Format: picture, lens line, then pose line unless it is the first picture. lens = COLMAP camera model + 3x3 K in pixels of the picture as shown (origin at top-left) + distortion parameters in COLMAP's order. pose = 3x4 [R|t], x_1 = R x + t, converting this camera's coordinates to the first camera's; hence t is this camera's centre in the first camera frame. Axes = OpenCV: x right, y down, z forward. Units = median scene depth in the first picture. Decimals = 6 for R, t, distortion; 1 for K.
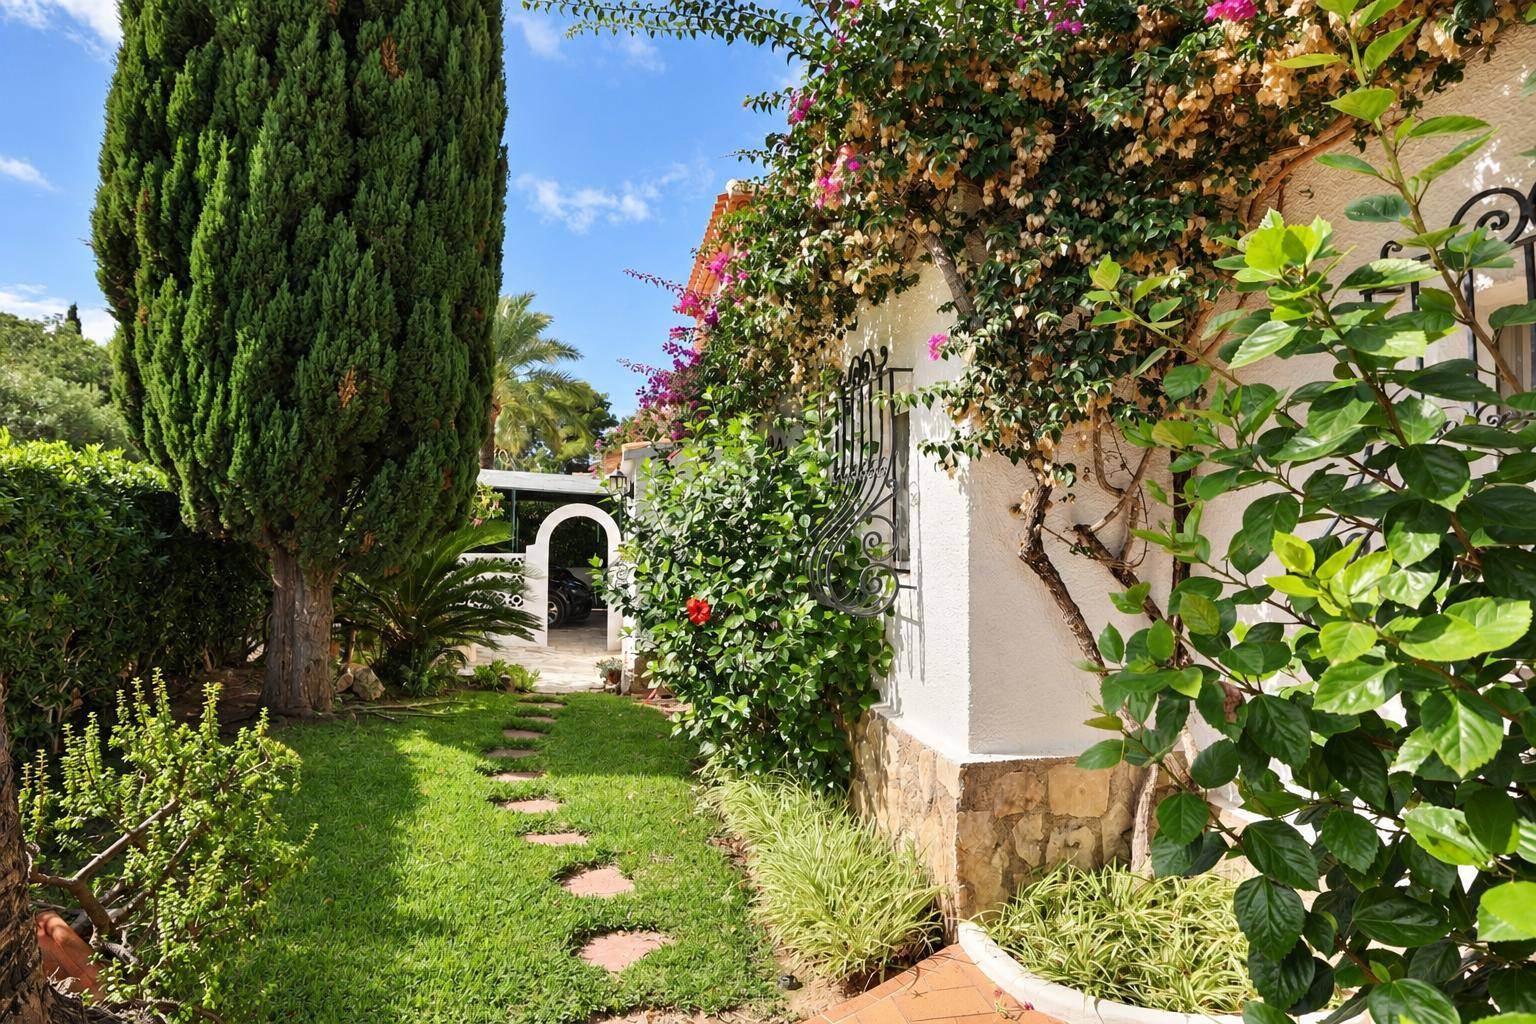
lens RADIAL K [[882.7, 0, 780.6], [0, 882.7, 508.1], [0, 0, 1]] dist [-0.035584, 0.041258]
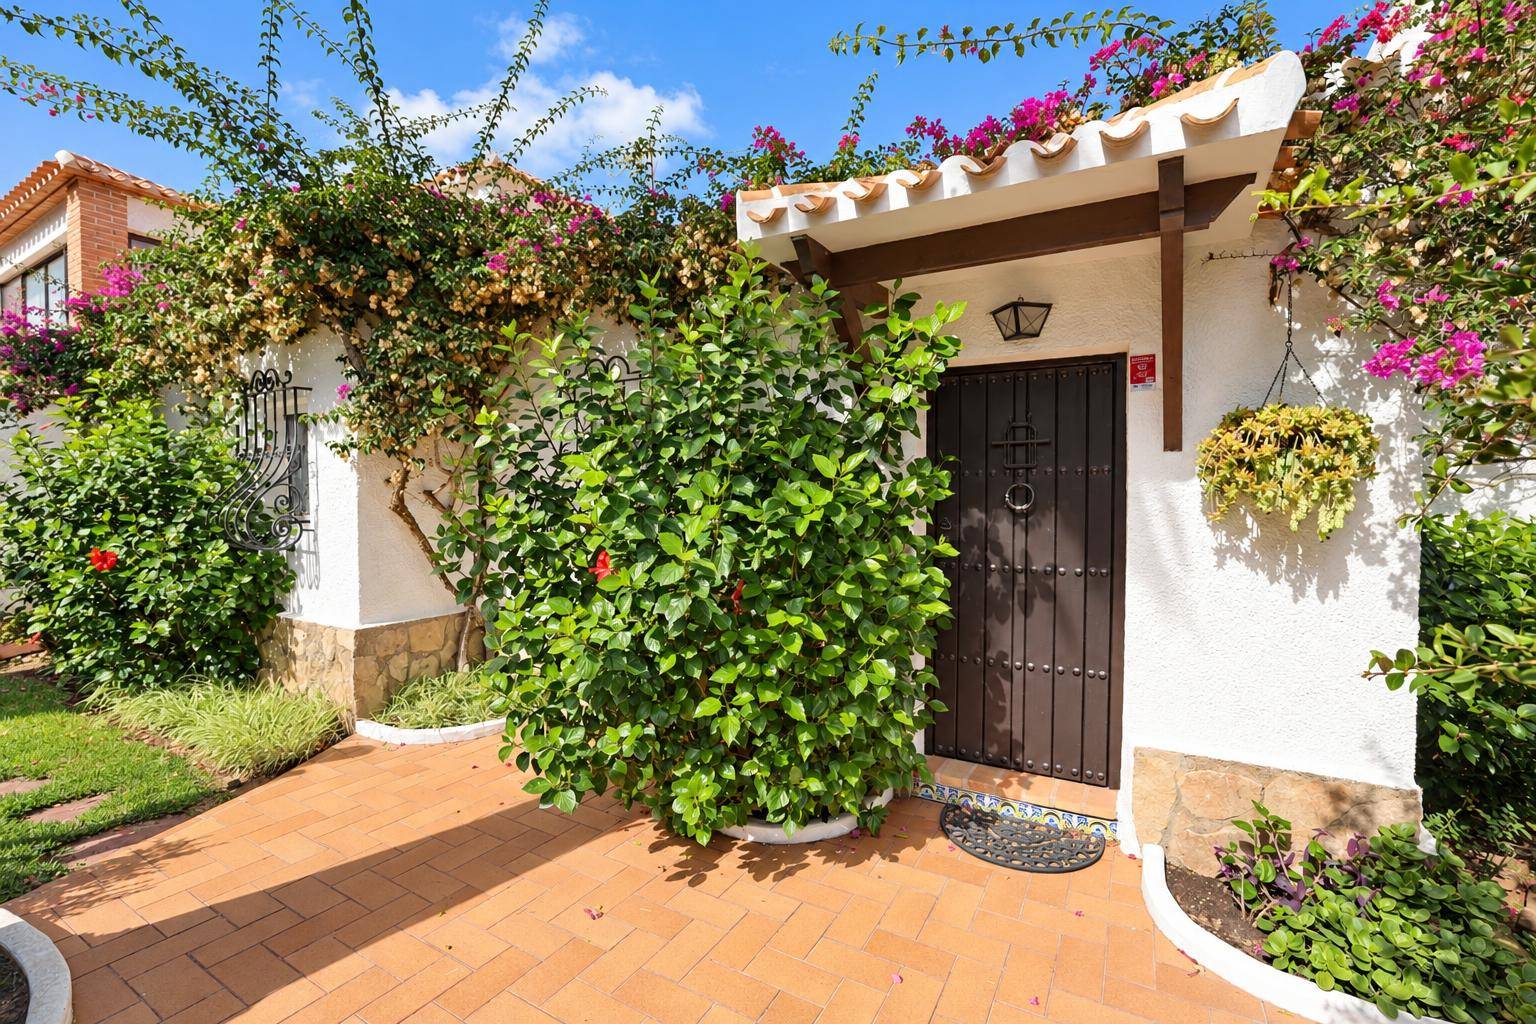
lens RADIAL K [[674.9, 0, 768.0], [0, 674.9, 512.0], [0, 0, 1]] dist [-0.042307, 0.014894]
pose [[0.692147, -0.020359, 0.721469, -0.161399], [-0.016453, 0.998897, 0.043972, -0.008225], [-0.721569, -0.042306, 0.691049, -0.446302]]
